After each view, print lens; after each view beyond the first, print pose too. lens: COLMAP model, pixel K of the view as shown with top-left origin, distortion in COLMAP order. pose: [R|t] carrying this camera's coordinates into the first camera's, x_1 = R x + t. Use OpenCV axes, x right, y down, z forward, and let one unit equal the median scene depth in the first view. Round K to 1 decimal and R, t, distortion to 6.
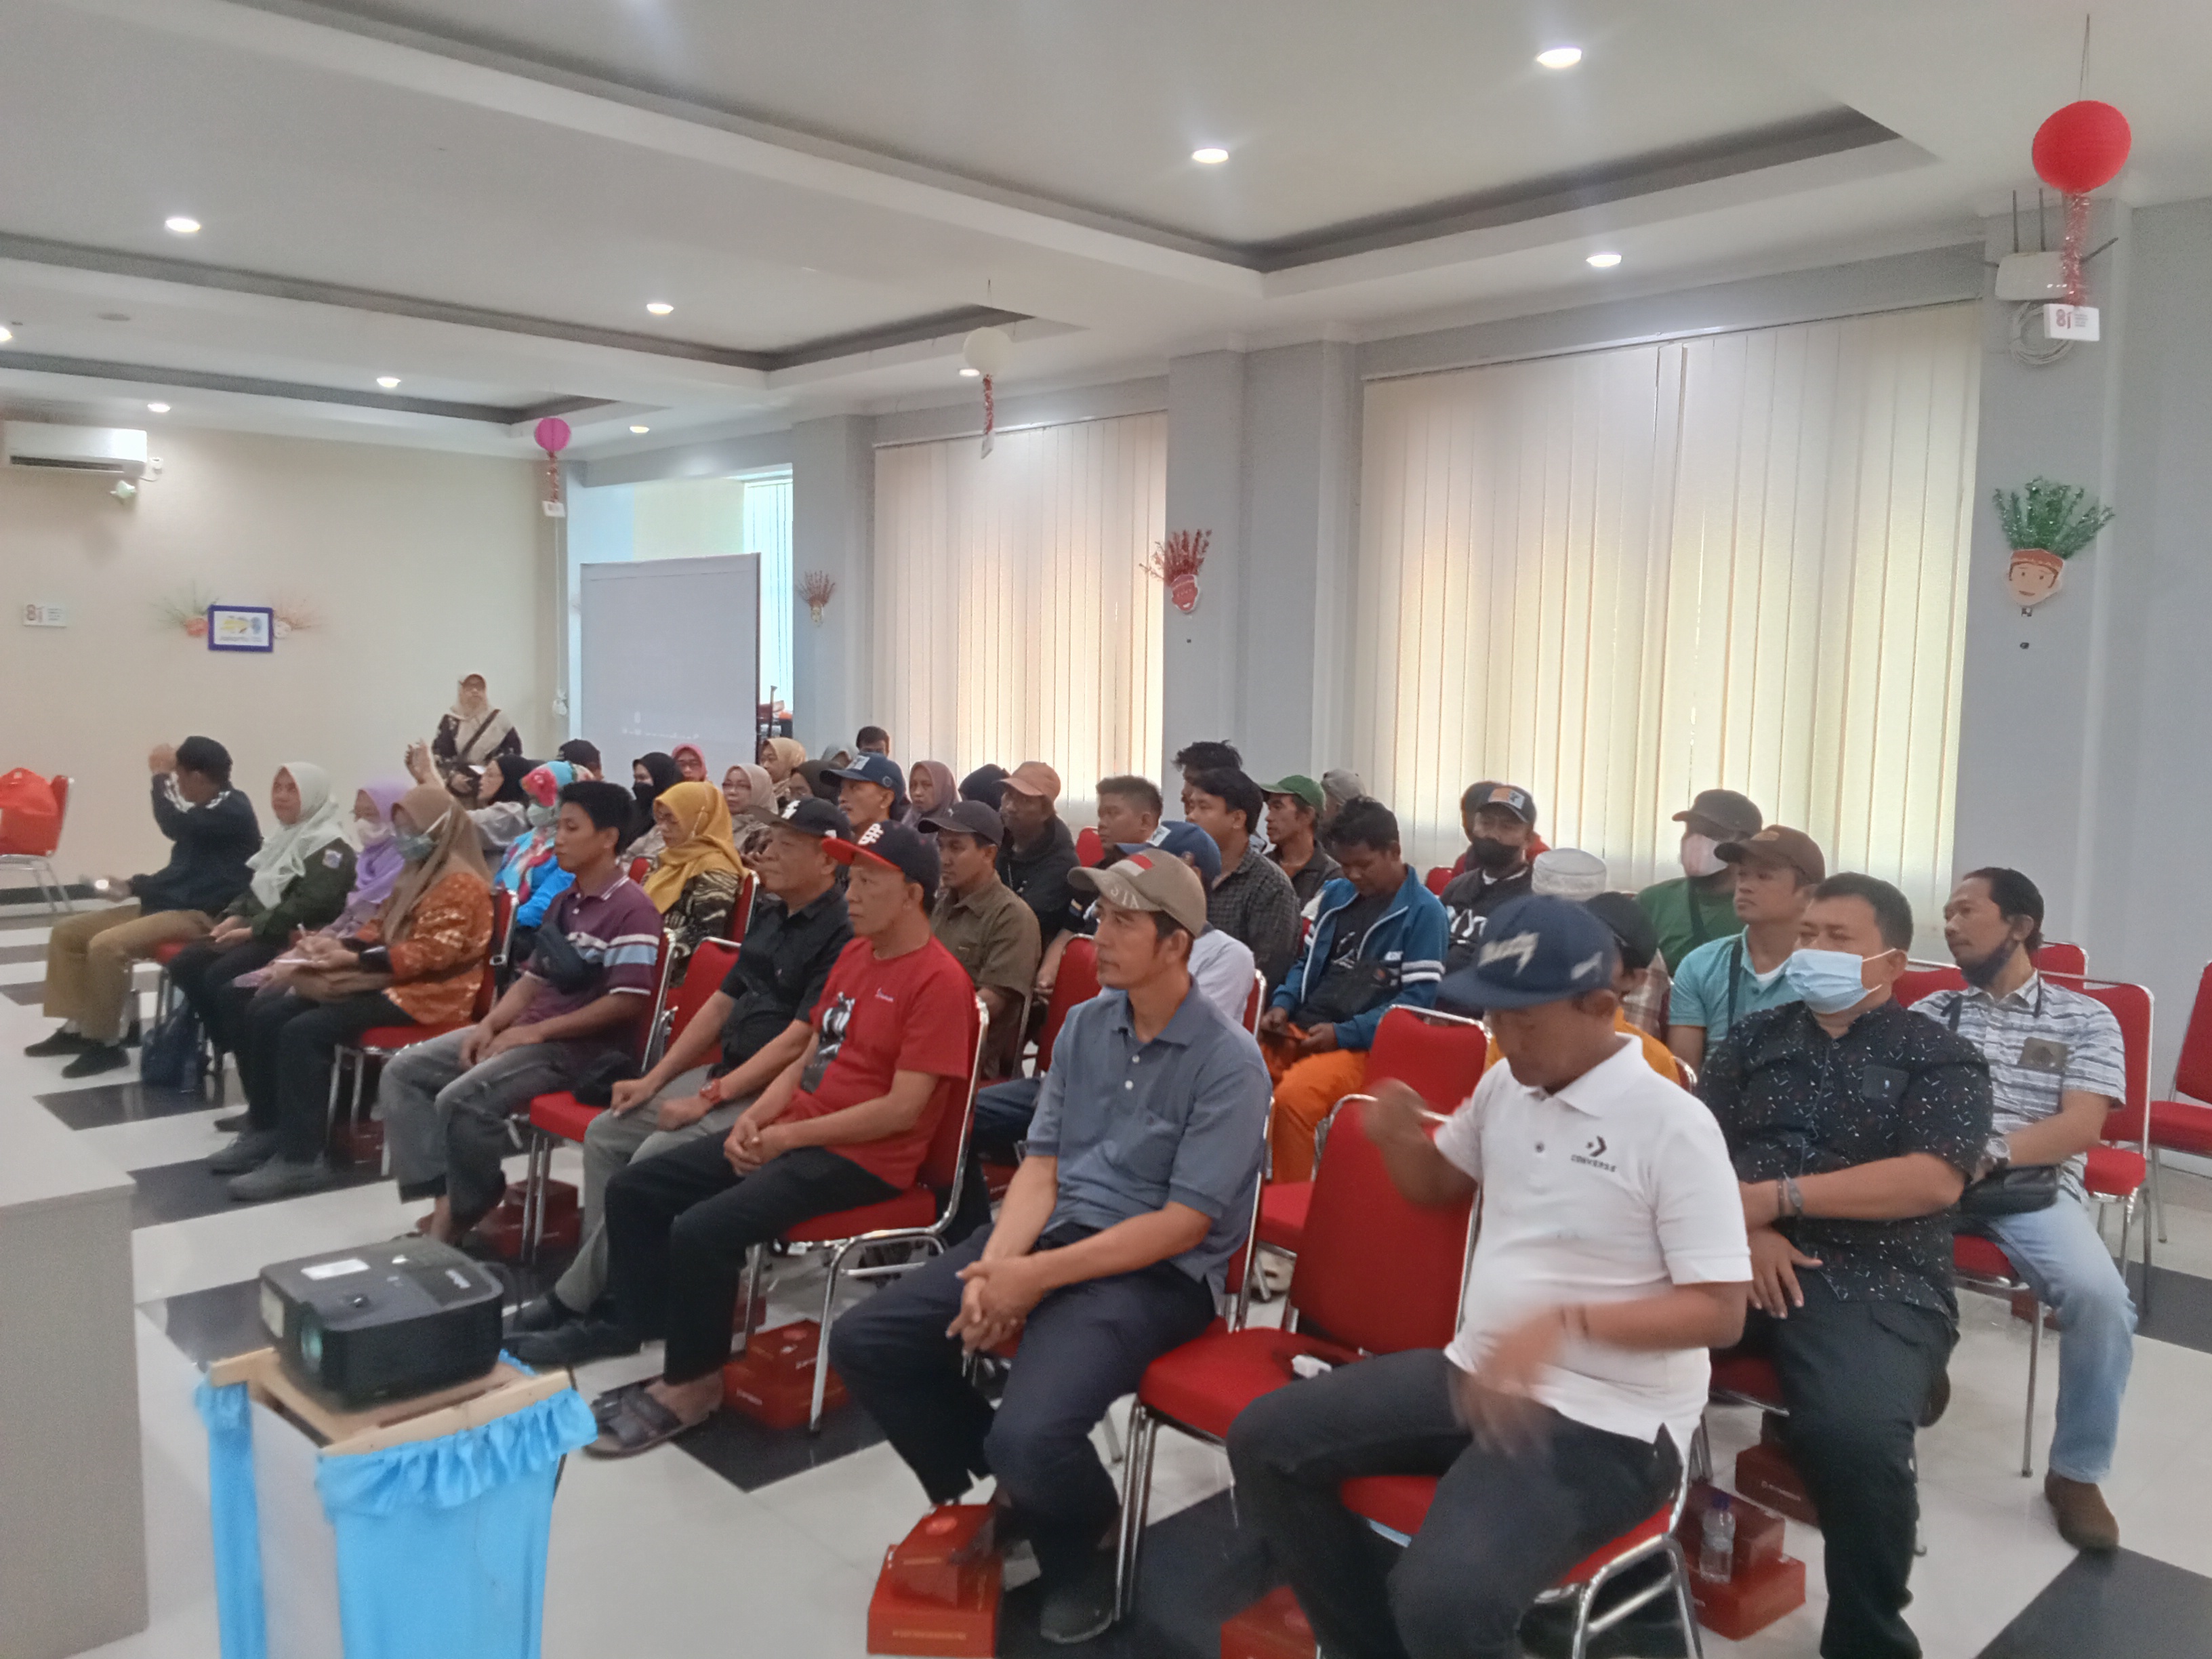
lens RADIAL K [[1727.9, 0, 1103.8], [0, 1727.9, 828.4], [0, 0, 1]] dist [0.060083, -0.083991]
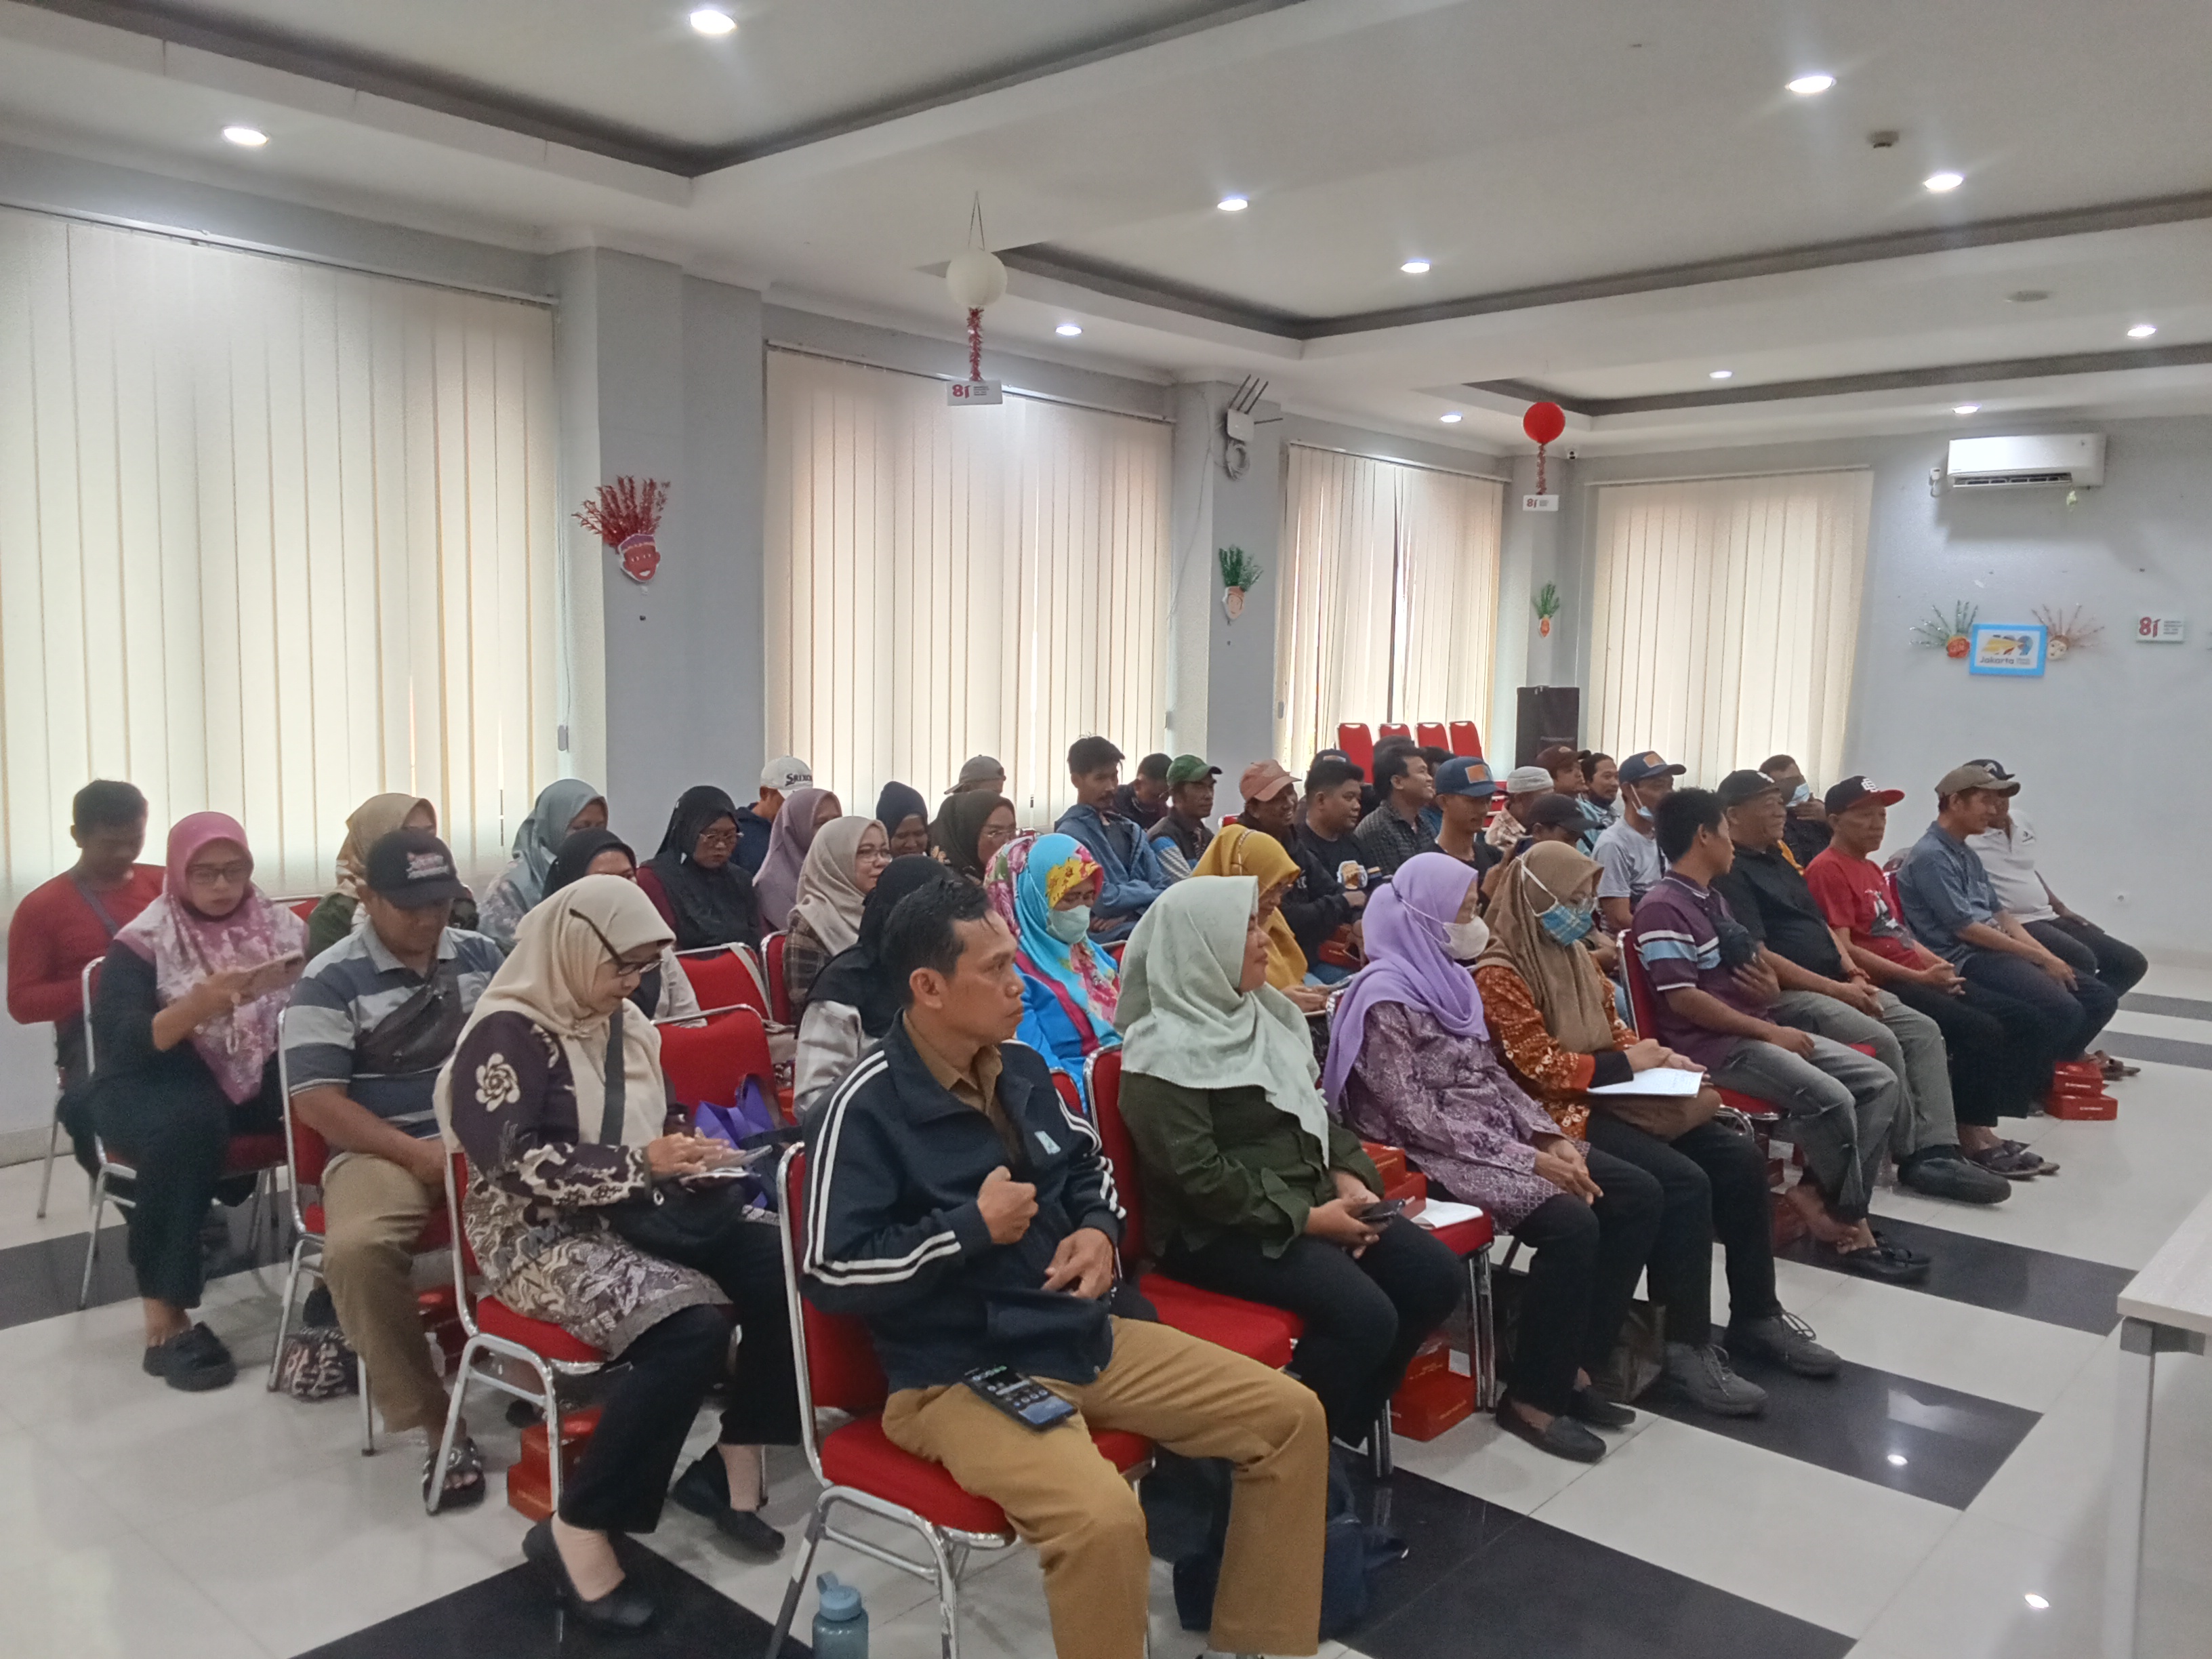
lens RADIAL K [[1727.9, 0, 1102.2], [0, 1727.9, 833.6], [0, 0, 1]] dist [0.060083, -0.083991]
pose [[-0.083039, -0.117809, 0.989558, -0.823682], [0.078906, 0.989093, 0.124375, -0.105340], [-0.993418, 0.088410, -0.072838, 0.954583]]
